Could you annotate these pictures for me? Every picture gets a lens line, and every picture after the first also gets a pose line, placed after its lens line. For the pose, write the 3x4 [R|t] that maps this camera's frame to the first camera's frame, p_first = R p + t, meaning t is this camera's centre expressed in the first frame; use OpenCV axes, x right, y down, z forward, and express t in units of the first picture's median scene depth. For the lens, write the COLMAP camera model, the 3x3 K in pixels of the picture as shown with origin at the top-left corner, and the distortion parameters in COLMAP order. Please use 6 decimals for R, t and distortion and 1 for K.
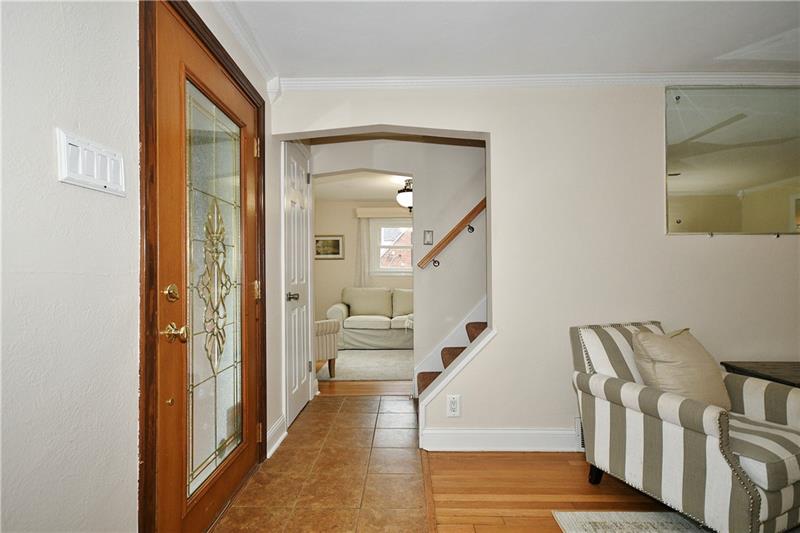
lens RADIAL K [[387.7, 0, 401.3], [0, 387.7, 267.9], [0, 0, 1]] dist [0.007318, -0.002121]
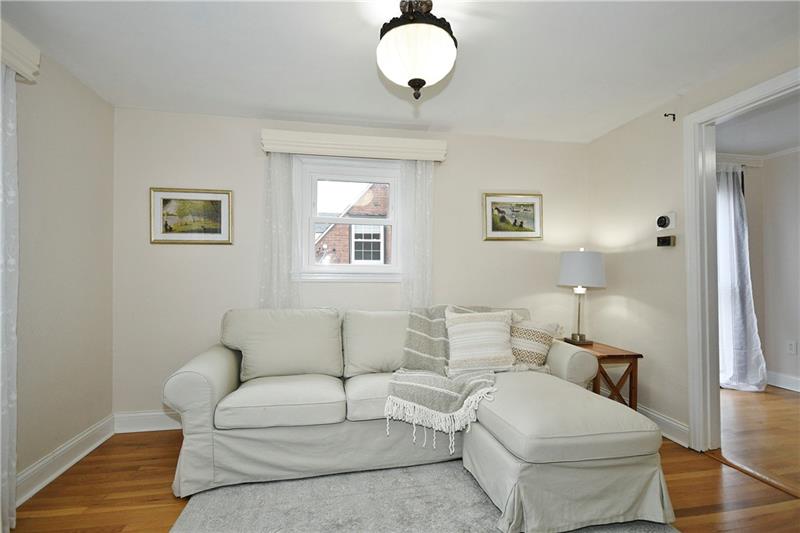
lens RADIAL K [[384.1, 0, 406.0], [0, 384.1, 269.6], [0, 0, 1]] dist [0.002953, 0.000164]
pose [[0.979140, 0.007385, 0.203054, -0.045696], [-0.008740, 0.999945, 0.005776, 0.002926], [-0.203001, -0.007430, 0.979150, 0.589320]]
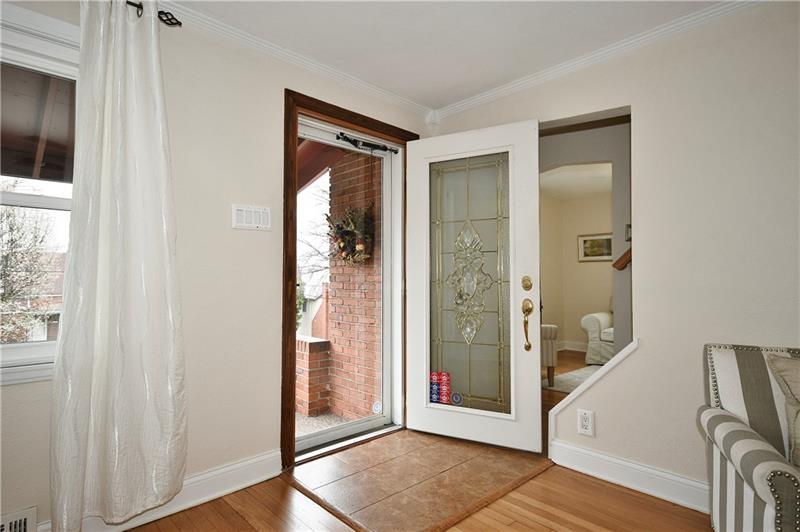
lens RADIAL K [[437.8, 0, 401.1], [0, 437.8, 266.3], [0, 0, 1]] dist [0.006451, -0.000253]
pose [[0.694208, -0.015250, -0.719613, 0.240805], [0.003546, 0.999836, -0.017768, 0.005339], [0.719766, 0.009783, 0.694148, -0.003429]]
